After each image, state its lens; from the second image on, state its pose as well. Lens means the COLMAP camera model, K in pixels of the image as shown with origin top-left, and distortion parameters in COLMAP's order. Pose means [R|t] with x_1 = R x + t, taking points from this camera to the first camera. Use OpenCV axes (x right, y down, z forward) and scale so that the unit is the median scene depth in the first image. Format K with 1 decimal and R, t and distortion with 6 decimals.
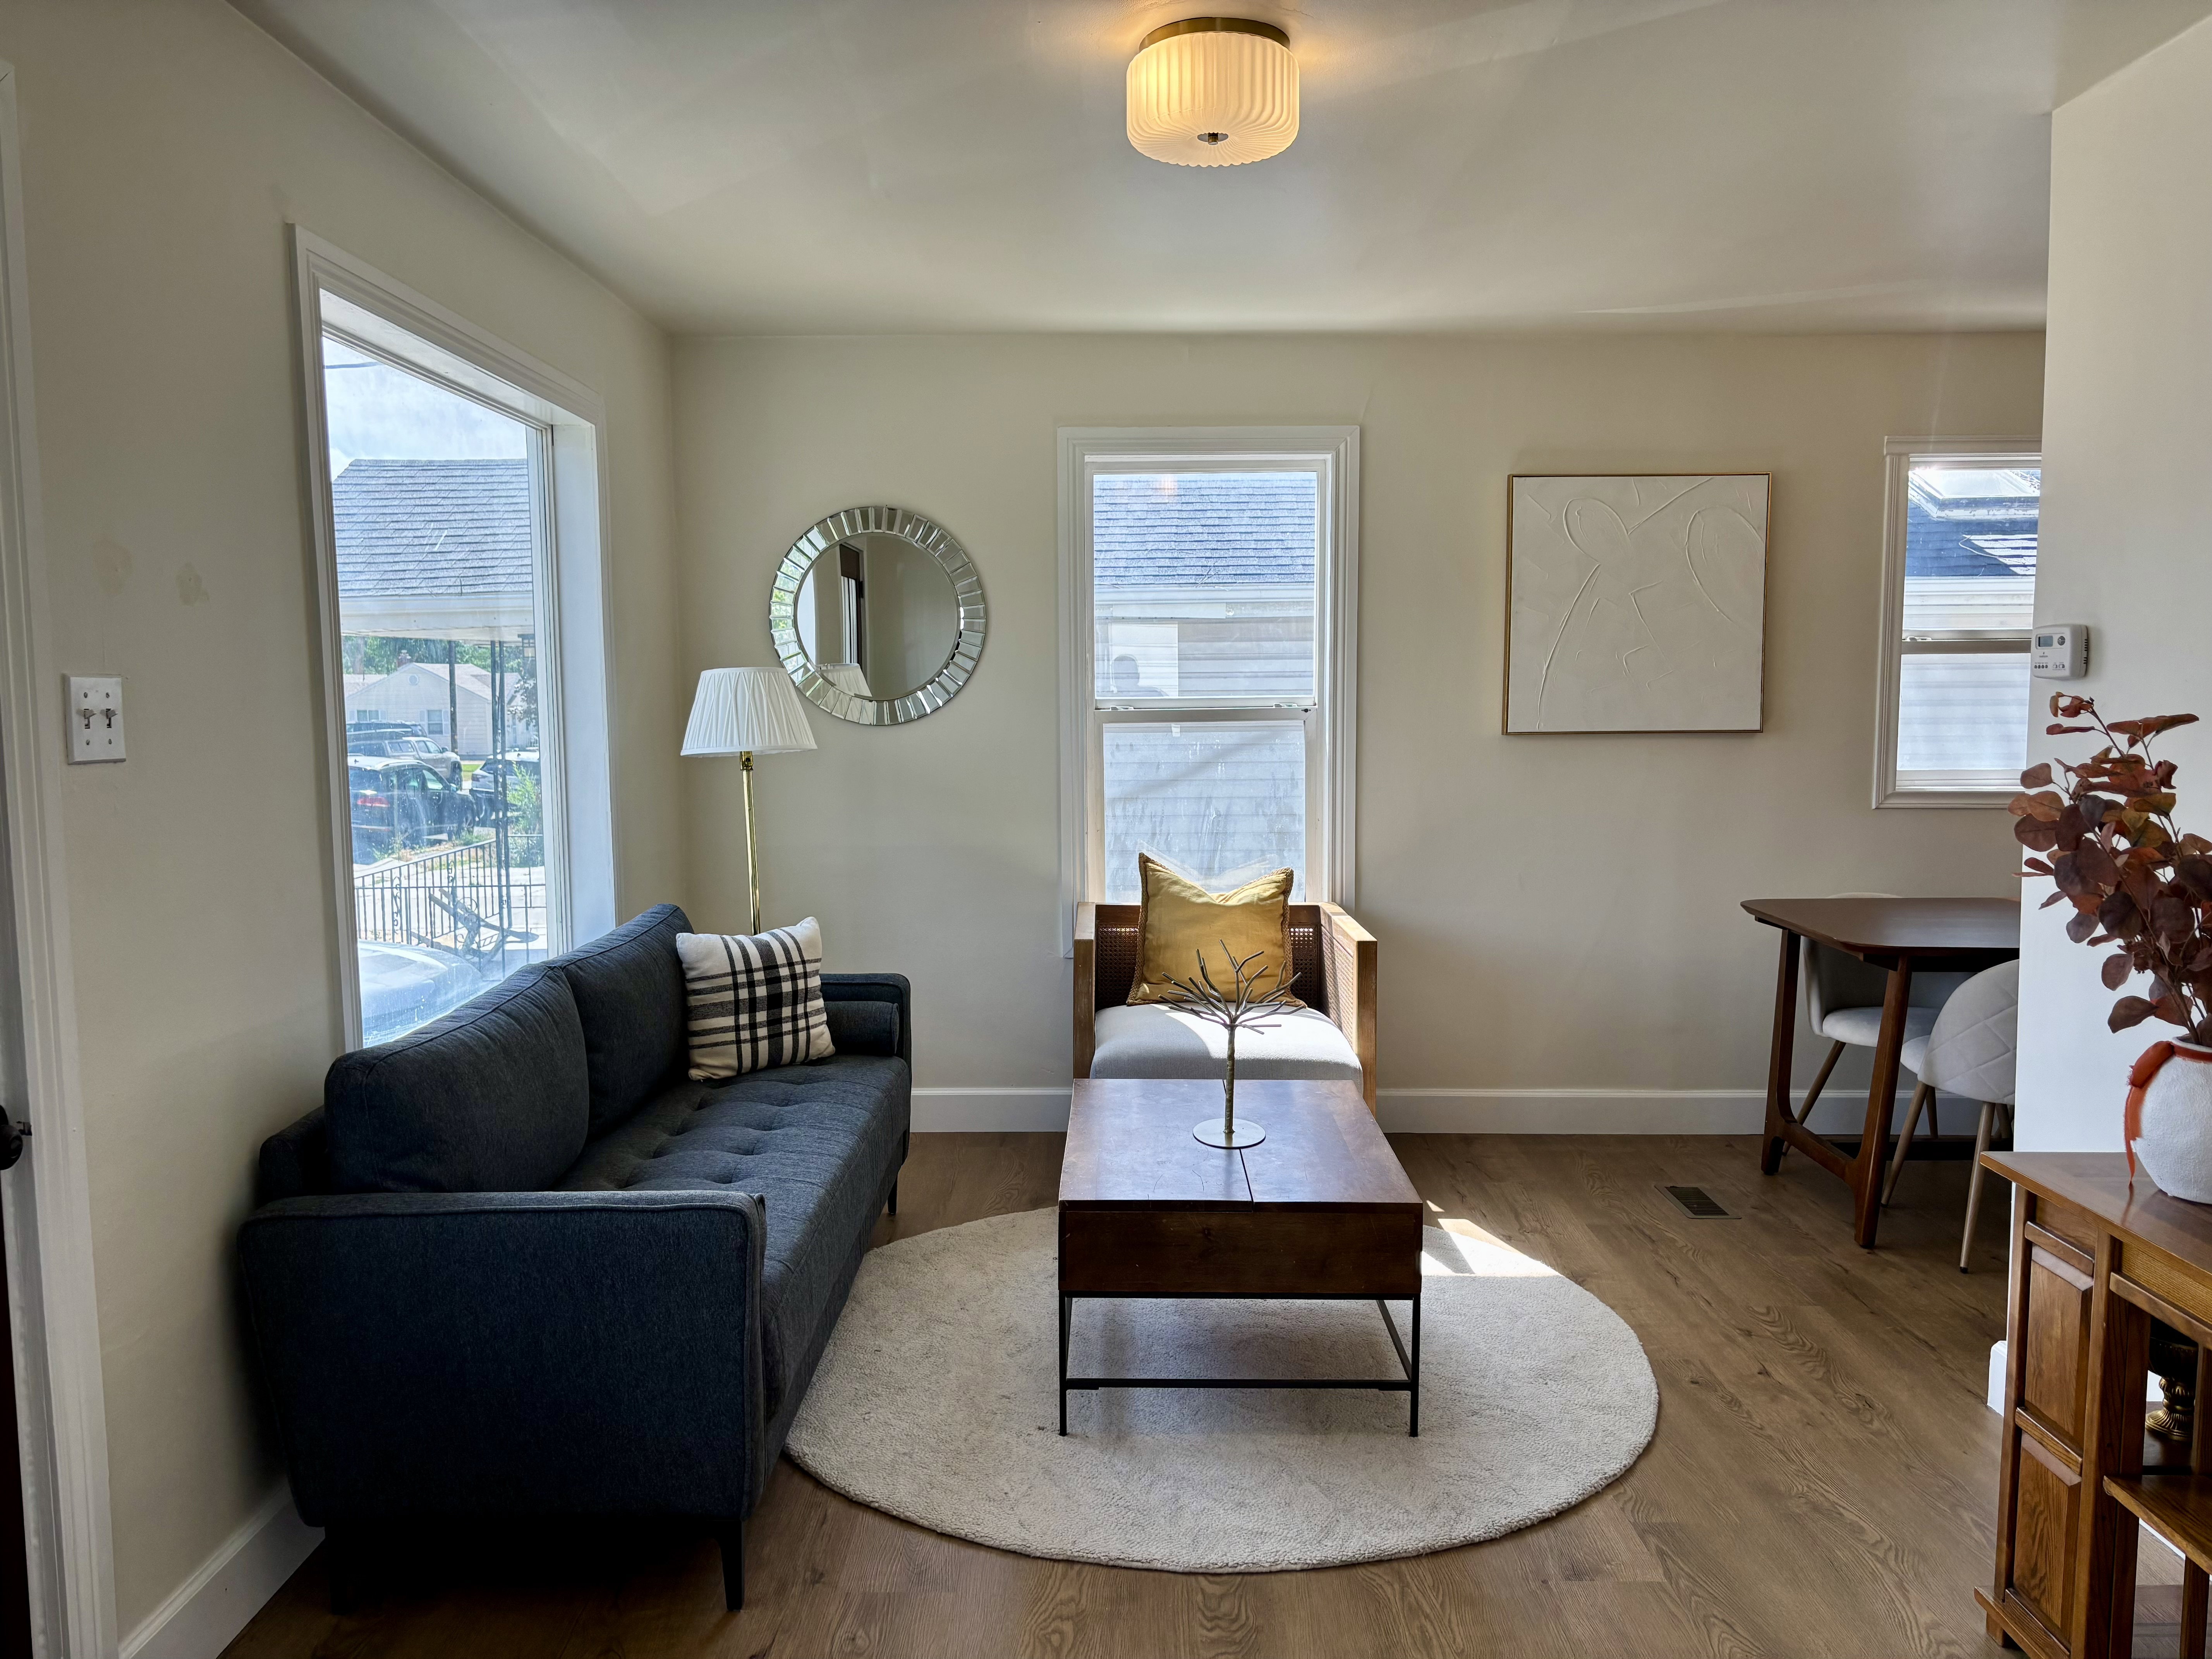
lens RADIAL K [[1672.1, 0, 1102.2], [0, 1672.1, 845.4], [0, 0, 1]] dist [0.035513, -0.036109]
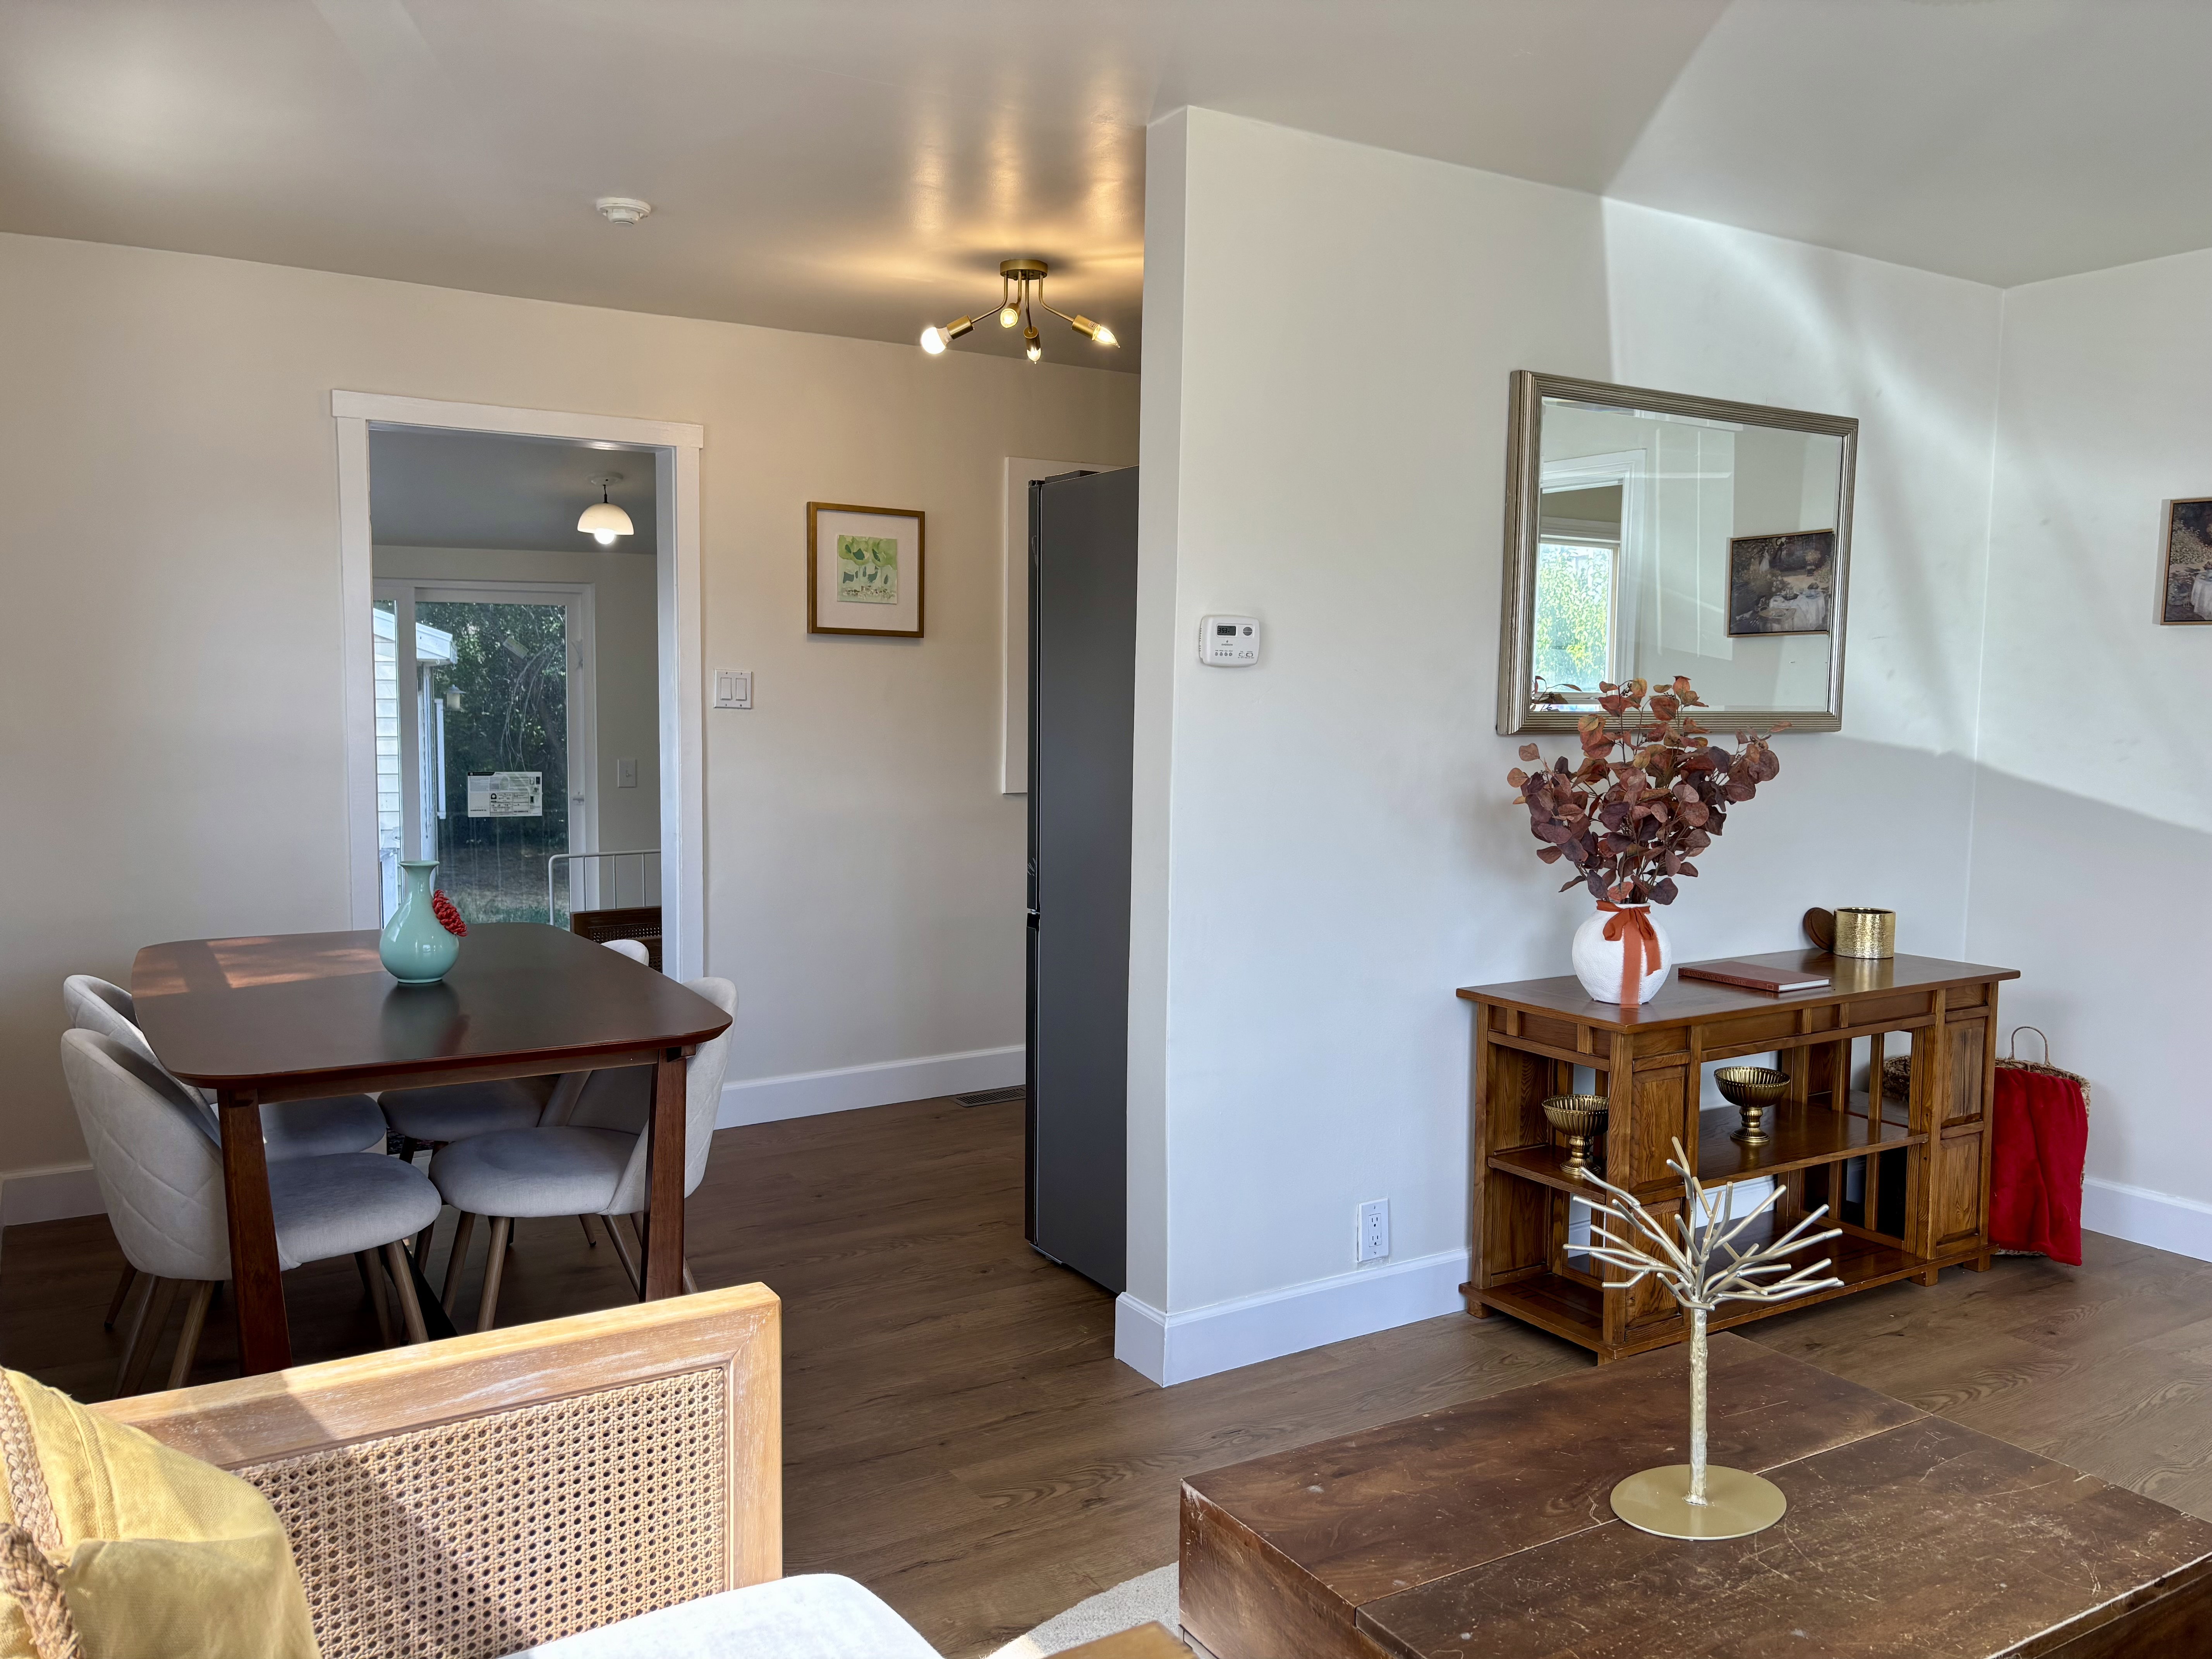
lens RADIAL K [[1672.1, 0, 1111.2], [0, 1672.1, 807.6], [0, 0, 1]] dist [0.035513, -0.036109]
pose [[-0.524892, -0.061335, 0.848956, -0.238618], [0.072238, 0.990592, 0.116232, -0.106813], [-0.848098, 0.122336, -0.515523, 1.261984]]
